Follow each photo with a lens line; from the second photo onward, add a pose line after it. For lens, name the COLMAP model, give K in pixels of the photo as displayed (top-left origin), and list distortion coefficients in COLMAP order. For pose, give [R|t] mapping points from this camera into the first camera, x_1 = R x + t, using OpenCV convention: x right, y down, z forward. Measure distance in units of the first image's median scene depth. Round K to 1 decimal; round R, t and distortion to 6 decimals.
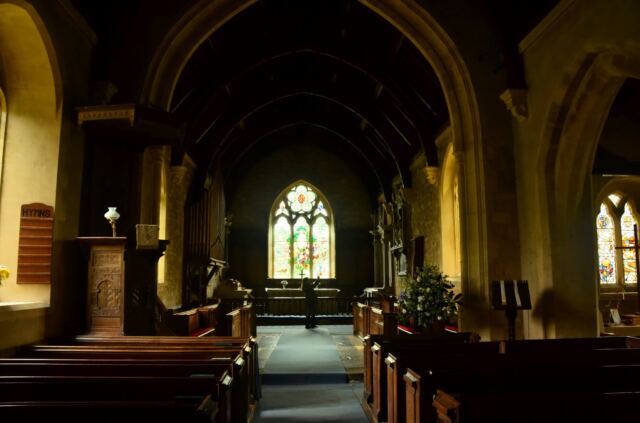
lens RADIAL K [[517.7, 0, 320.0], [0, 517.7, 211.5], [0, 0, 1]] dist [-0.136144, 0.000502]
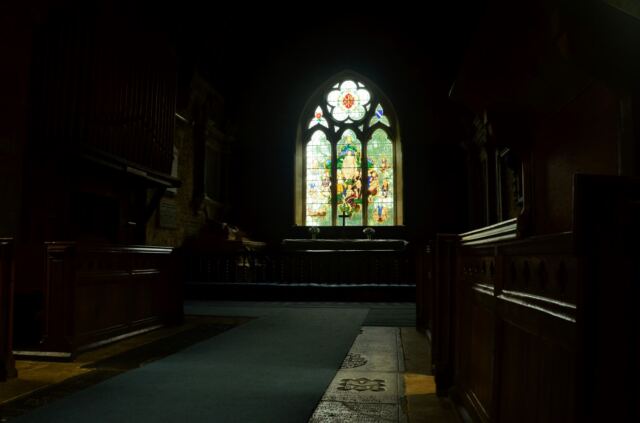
lens RADIAL K [[517.7, 0, 320.0], [0, 517.7, 211.5], [0, 0, 1]] dist [-0.136144, 0.000502]
pose [[0.984492, -0.009226, -0.175186, 0.039189], [0.017139, 0.998897, 0.043712, 0.084056], [0.174589, -0.046036, 0.983565, 0.385313]]
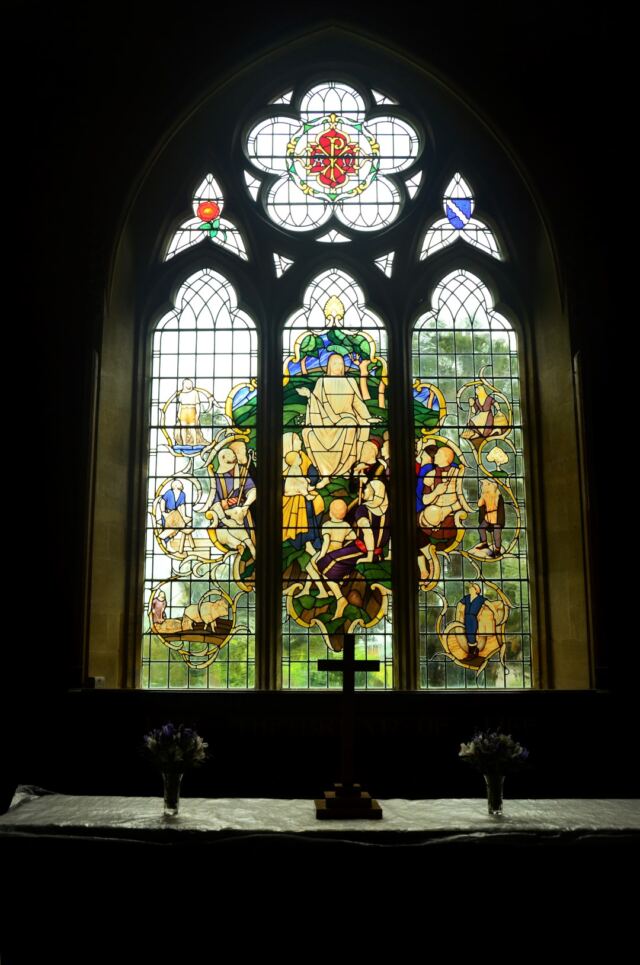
lens RADIAL K [[906.9, 0, 320.0], [0, 906.9, 482.5], [0, 0, 1]] dist [-0.089751, -0.000208]
pose [[0.999115, -0.004377, -0.041837, -0.030014], [0.001901, 0.998253, -0.059046, 0.089790], [0.042023, 0.058914, 0.997378, 0.763327]]
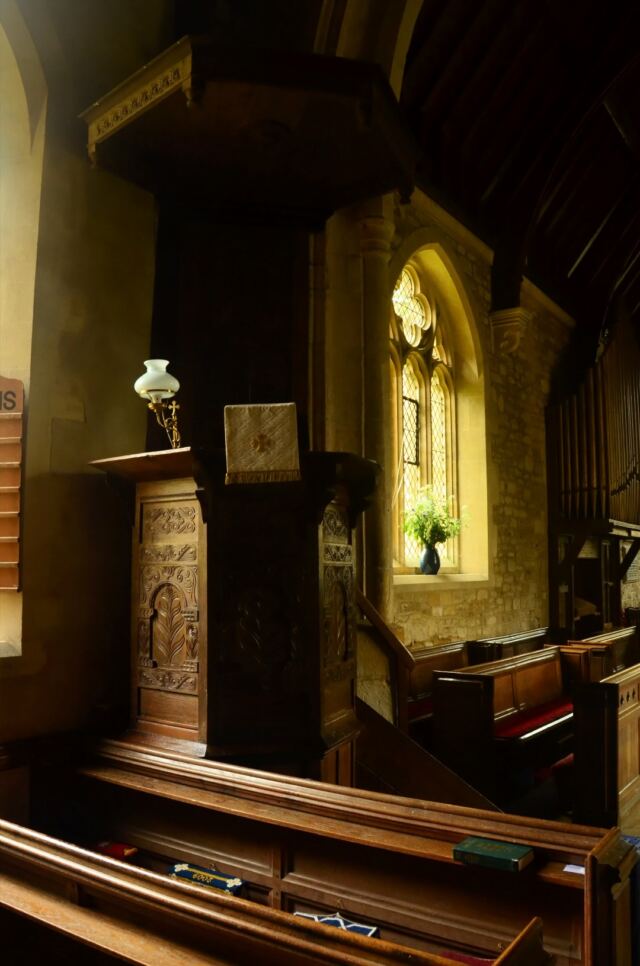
lens RADIAL K [[806.5, 0, 320.0], [0, 806.5, 483.0], [0, 0, 1]] dist [-0.154001, 0.116009]
pose [[0.800986, -0.055140, -0.596139, -0.007411], [0.072749, 0.997335, 0.005499, 0.024827], [0.594247, -0.047773, 0.802862, 0.211957]]
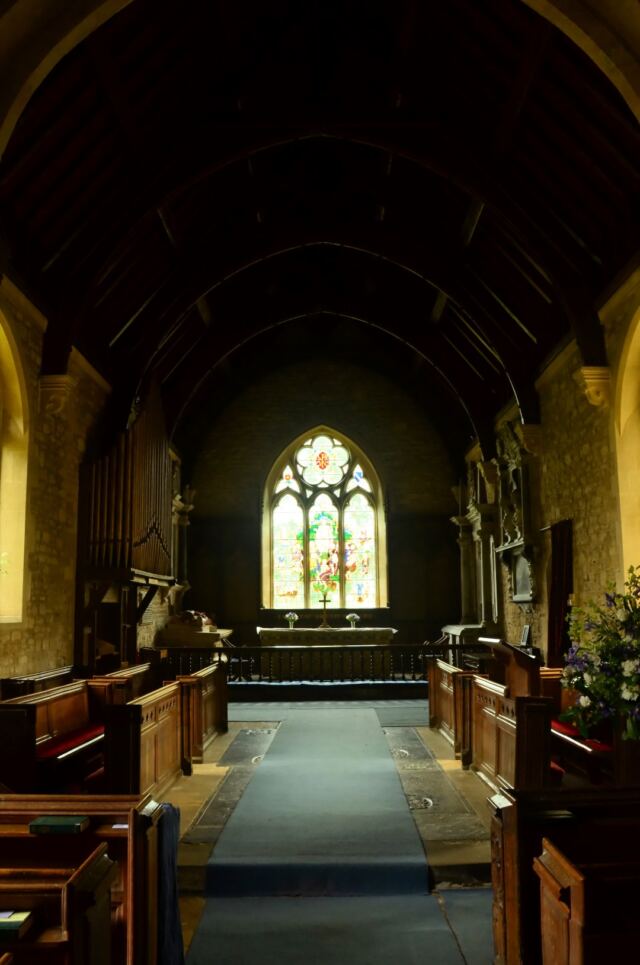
lens RADIAL K [[805.7, 0, 320.0], [0, 805.7, 482.5], [0, 0, 1]] dist [-0.154001, 0.116009]
pose [[0.998765, -0.013737, -0.047745, 0.001183], [0.012621, 0.999642, -0.023583, 0.018511], [0.048052, 0.022951, 0.998581, 0.163967]]
